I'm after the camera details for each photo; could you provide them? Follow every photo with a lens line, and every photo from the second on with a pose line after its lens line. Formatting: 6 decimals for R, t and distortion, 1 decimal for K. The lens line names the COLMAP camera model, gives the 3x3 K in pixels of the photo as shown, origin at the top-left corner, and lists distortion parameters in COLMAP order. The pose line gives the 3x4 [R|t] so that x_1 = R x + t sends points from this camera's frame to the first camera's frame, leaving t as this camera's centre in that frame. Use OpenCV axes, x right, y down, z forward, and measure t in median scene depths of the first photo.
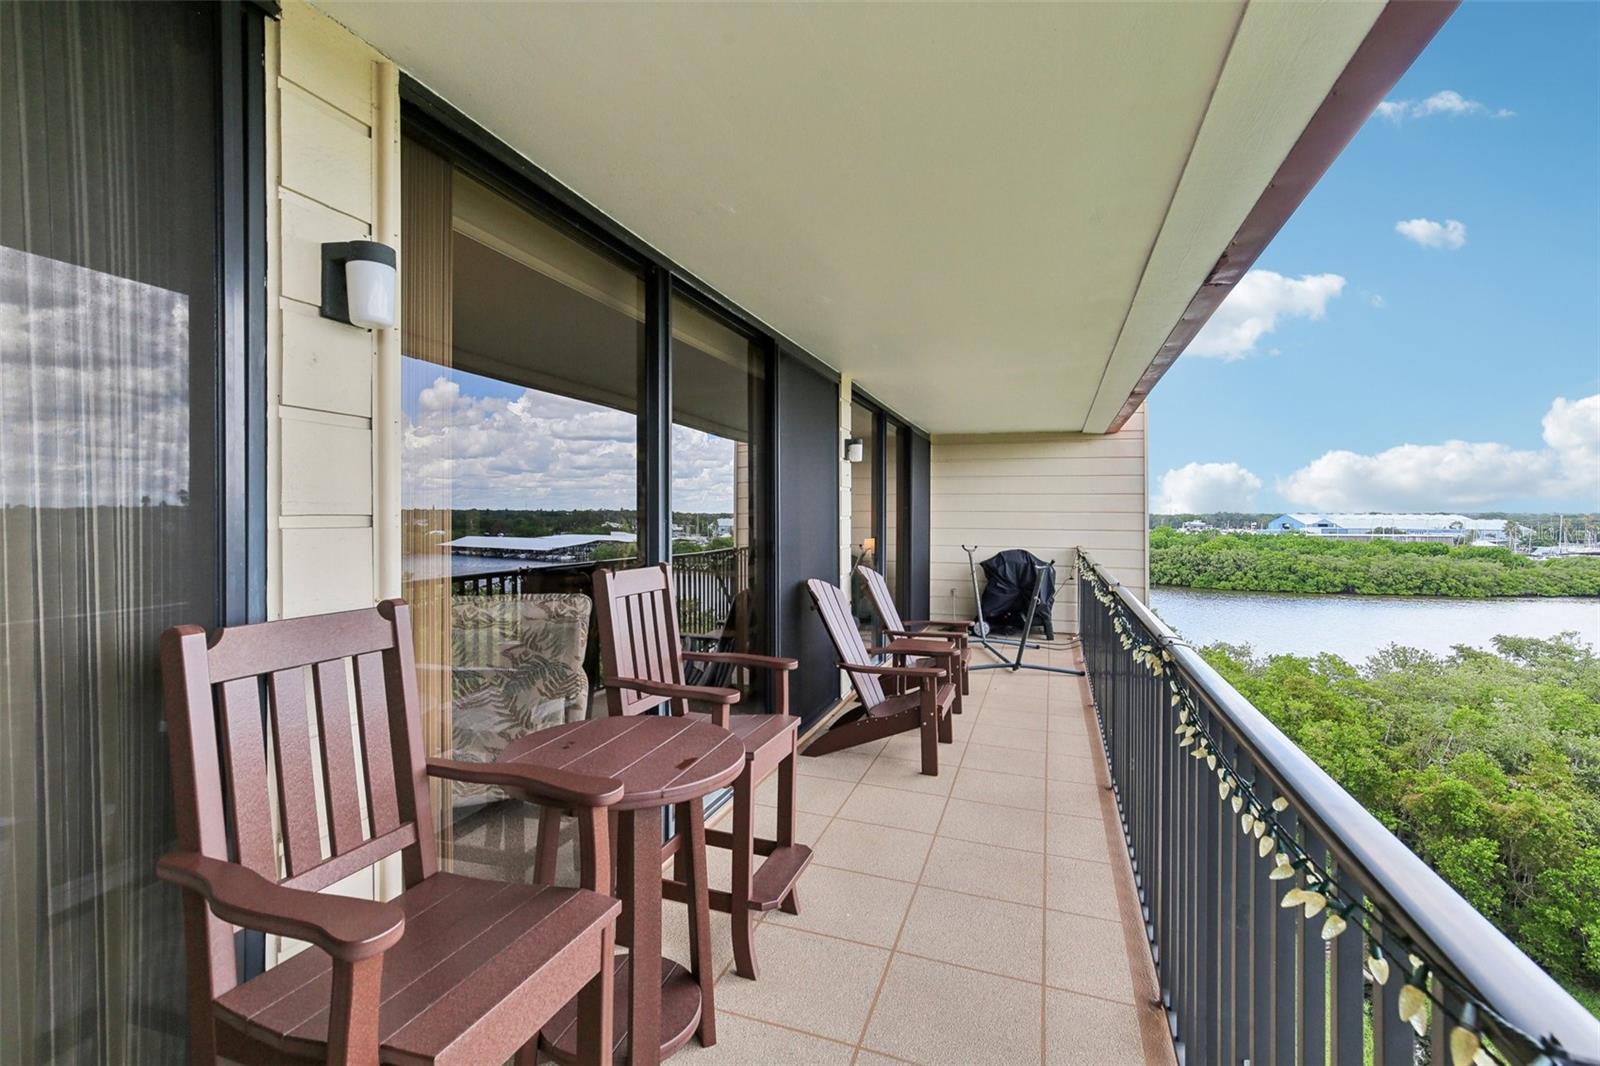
lens RADIAL K [[745.0, 0, 804.0], [0, 745.0, 525.6], [0, 0, 1]] dist [0.024919, 0.000895]
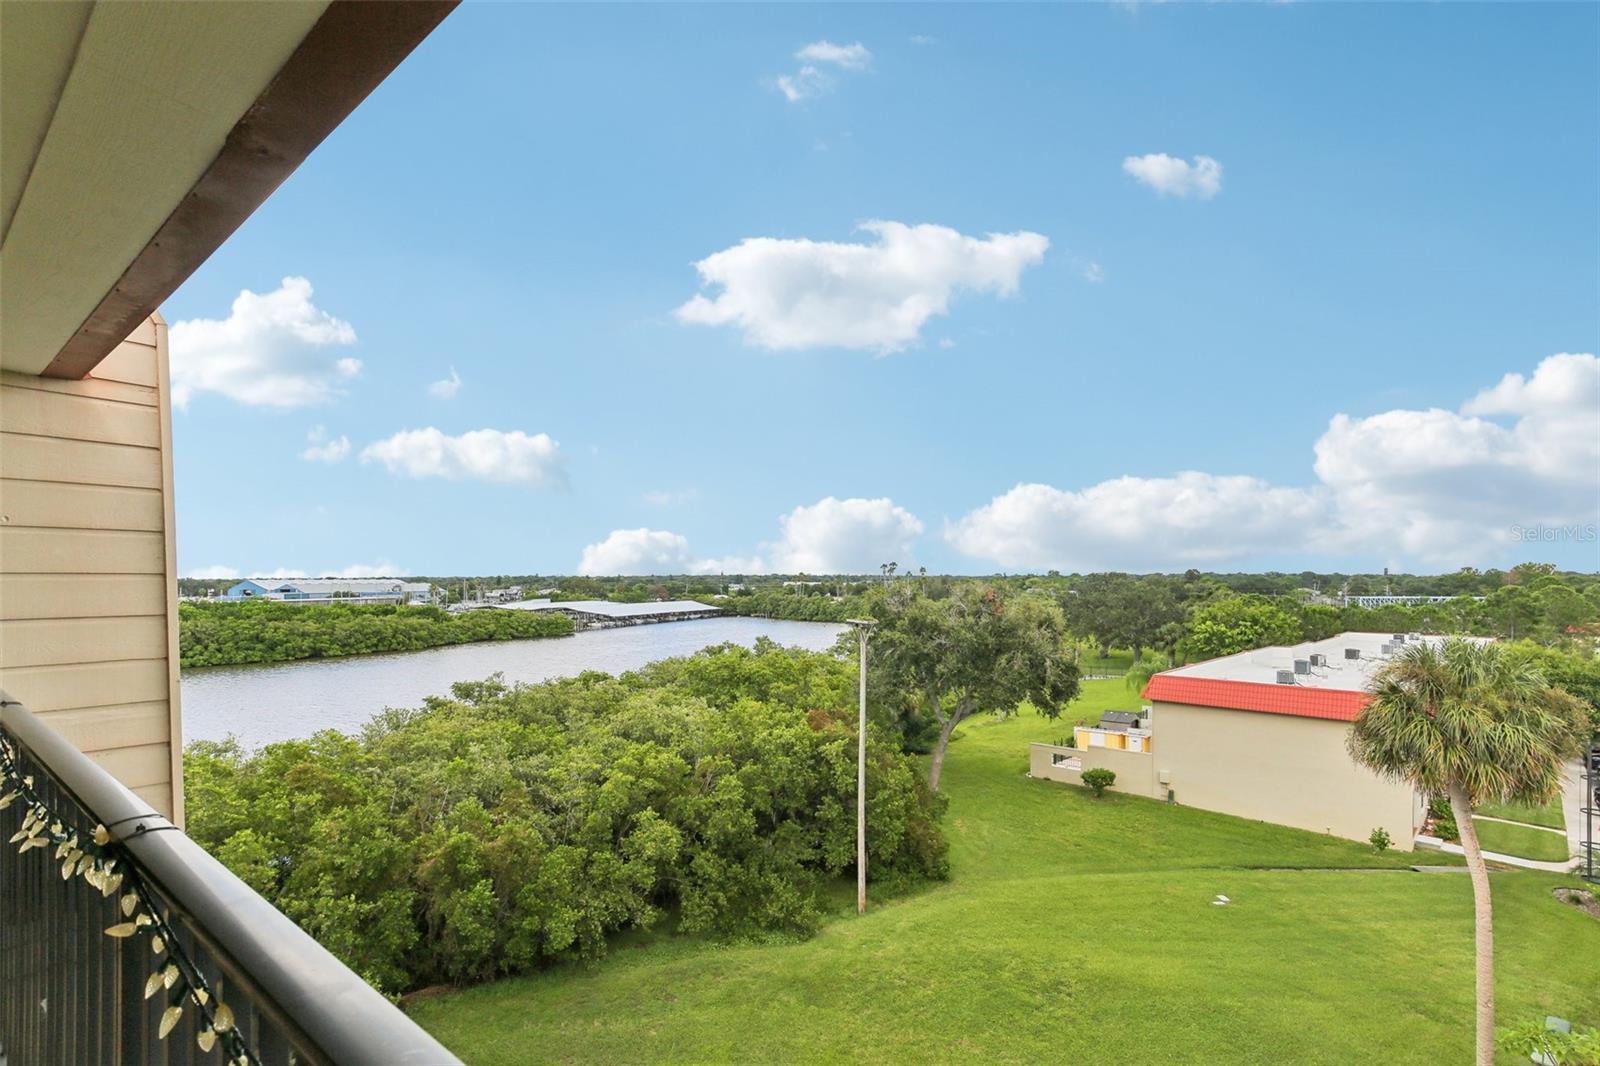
lens RADIAL K [[745.0, 0, 757.2], [0, 745.0, 596.3], [0, 0, 1]] dist [0.024919, 0.000895]
pose [[0.385789, -0.029574, 0.922113, 0.048751], [0.023094, 0.999482, 0.022393, -0.002114], [-0.922298, 0.012656, 0.386272, 0.141008]]
